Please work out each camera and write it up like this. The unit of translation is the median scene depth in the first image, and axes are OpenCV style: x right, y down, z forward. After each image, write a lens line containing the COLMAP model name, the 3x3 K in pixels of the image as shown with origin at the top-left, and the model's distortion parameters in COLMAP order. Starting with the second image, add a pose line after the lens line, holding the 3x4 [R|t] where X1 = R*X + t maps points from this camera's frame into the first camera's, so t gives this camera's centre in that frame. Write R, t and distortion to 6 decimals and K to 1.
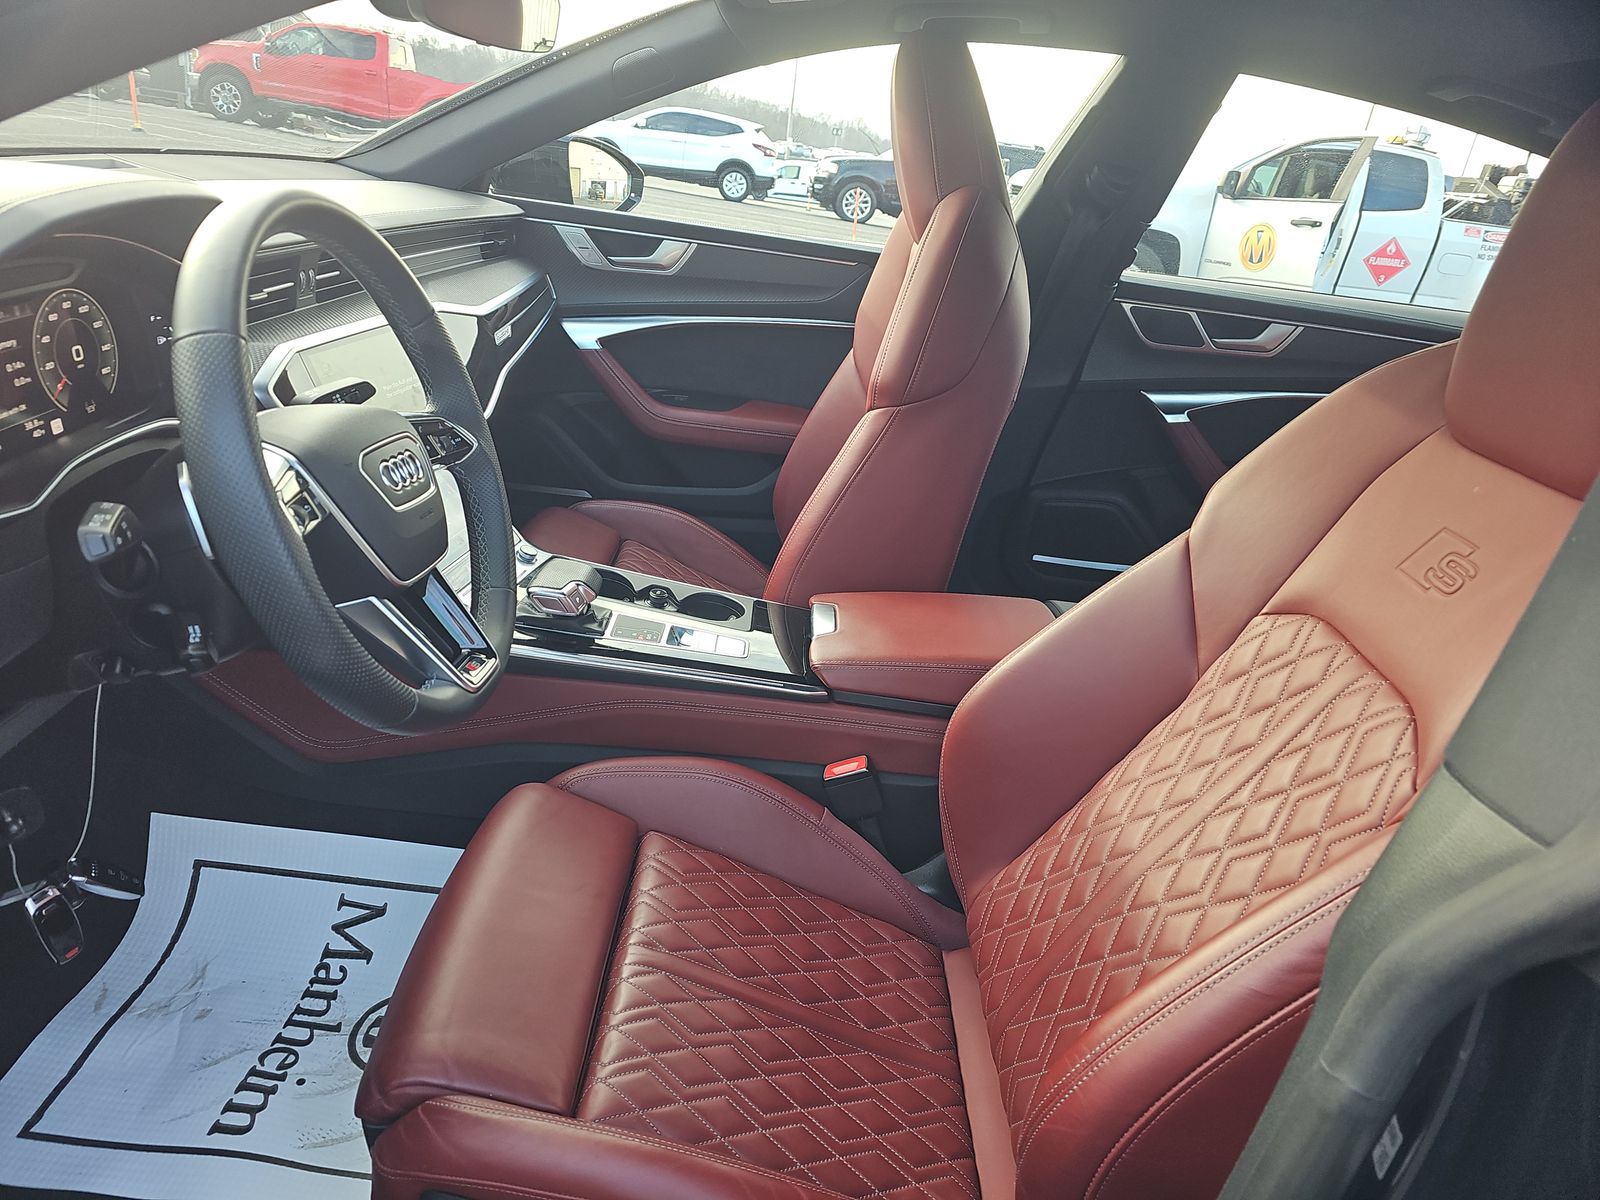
lens RADIAL K [[1067.7, 0, 800.0], [0, 1067.7, 600.0], [0, 0, 1]] dist [0.037058, -0.043739]
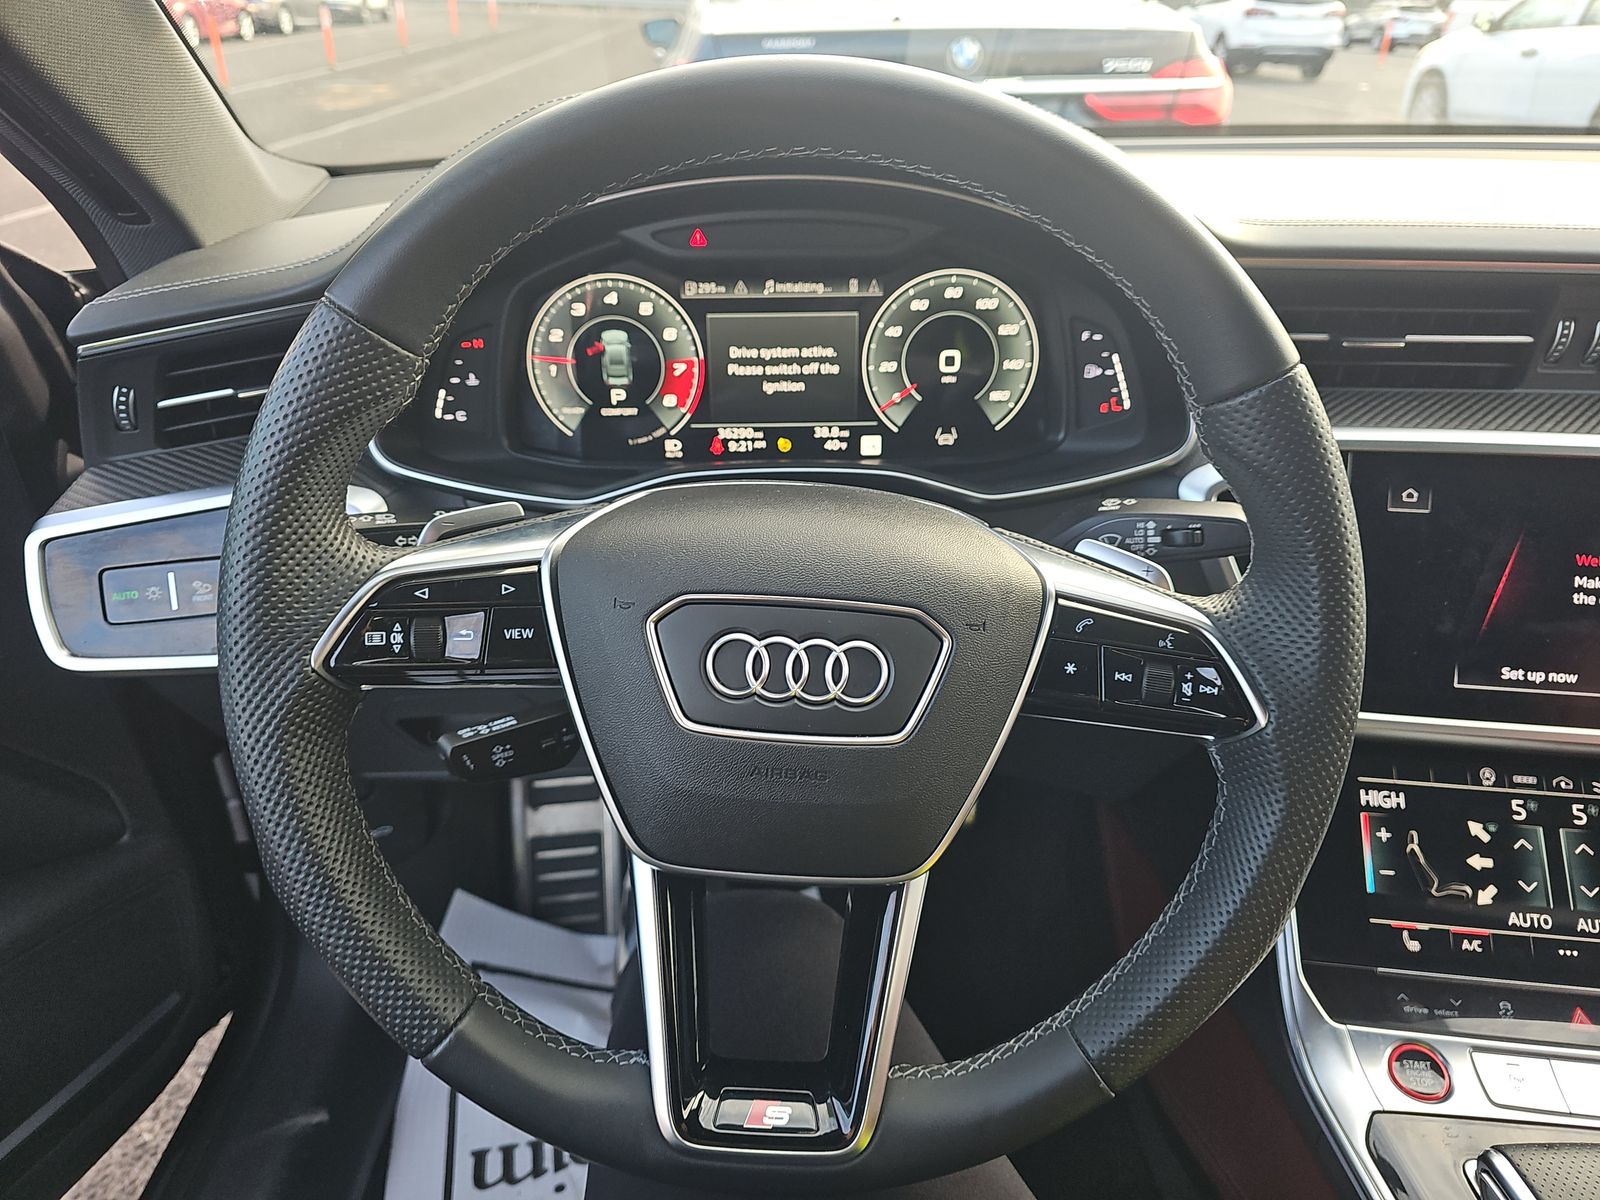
lens RADIAL K [[1067.7, 0, 800.0], [0, 1067.7, 600.0], [0, 0, 1]] dist [0.037058, -0.043739]
pose [[0.030546, 0.339421, -0.940138, 0.045946], [-0.397051, 0.867304, 0.300225, -0.260058], [0.917288, 0.364112, 0.161260, 0.833665]]
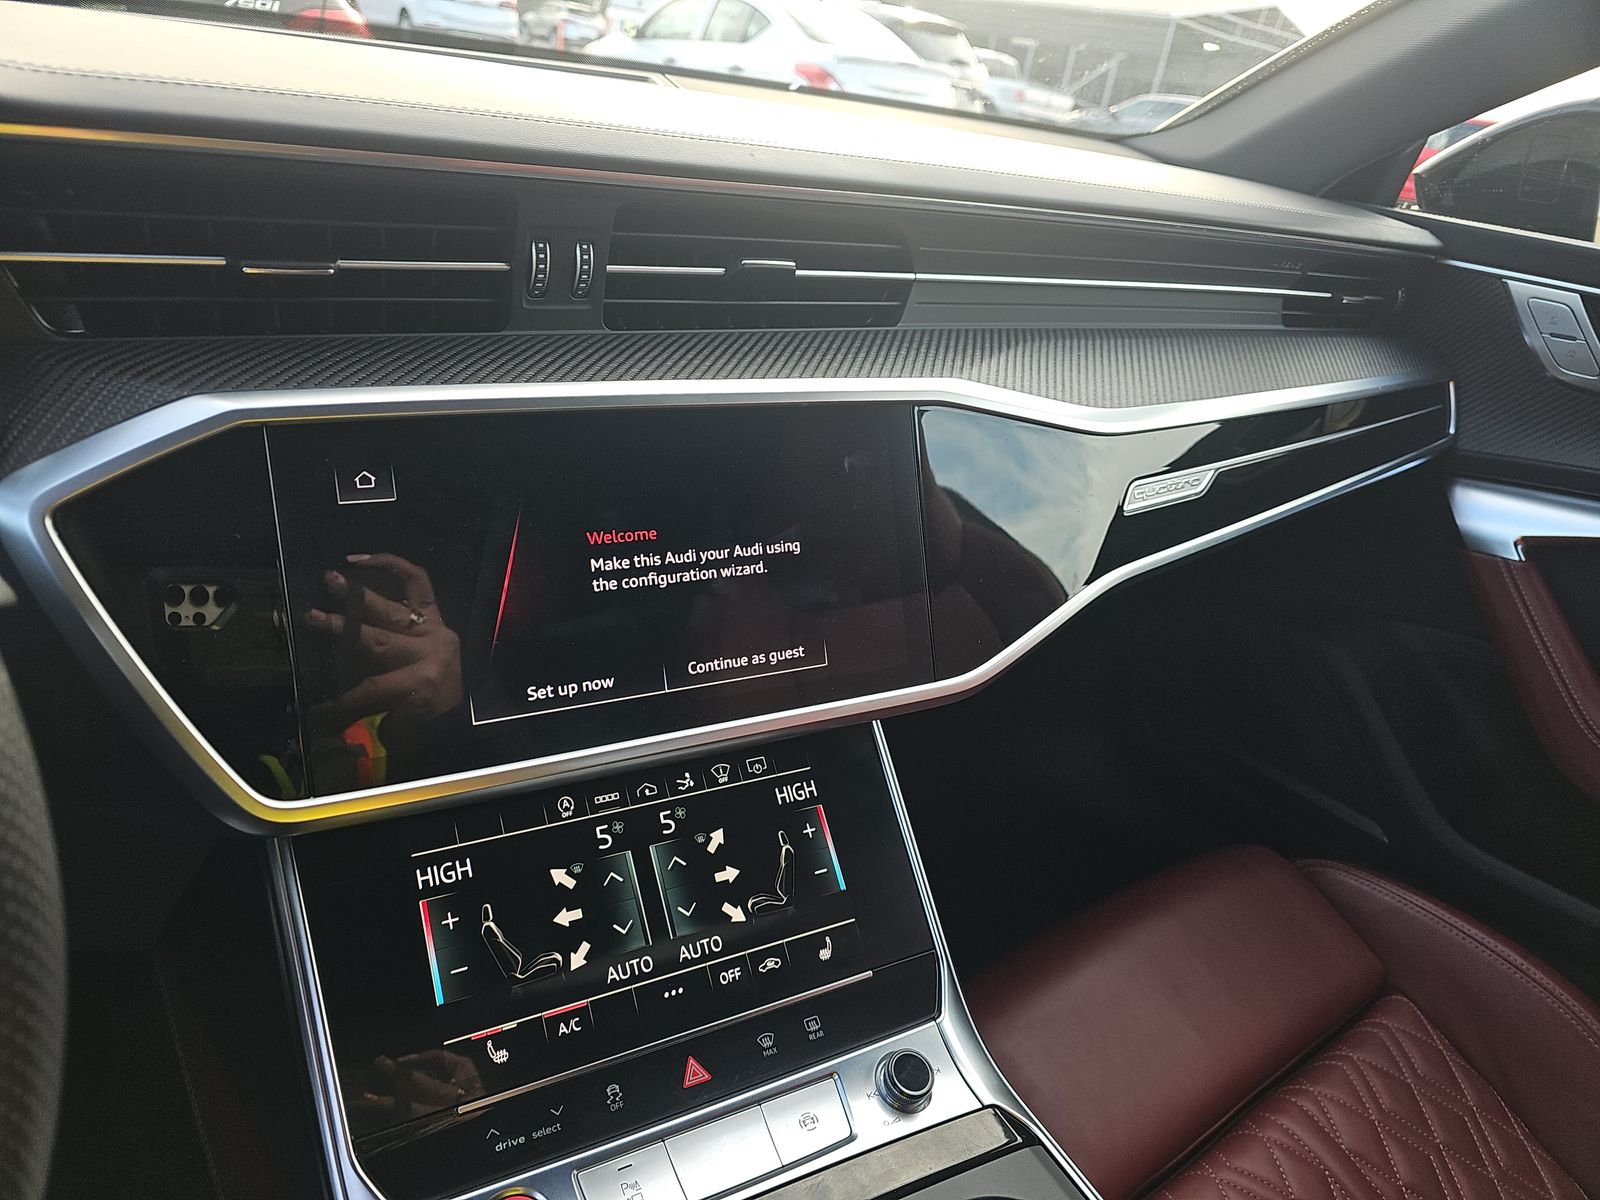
lens RADIAL K [[1092.4, 0, 774.7], [0, 1092.4, 593.8], [0, 0, 1]] dist [-0.004468, -0.001758]
pose [[0.619078, 0.290888, -0.729470, -0.100634], [-0.355966, 0.931910, 0.069517, -0.314455], [0.700022, 0.216630, 0.680471, 1.058818]]
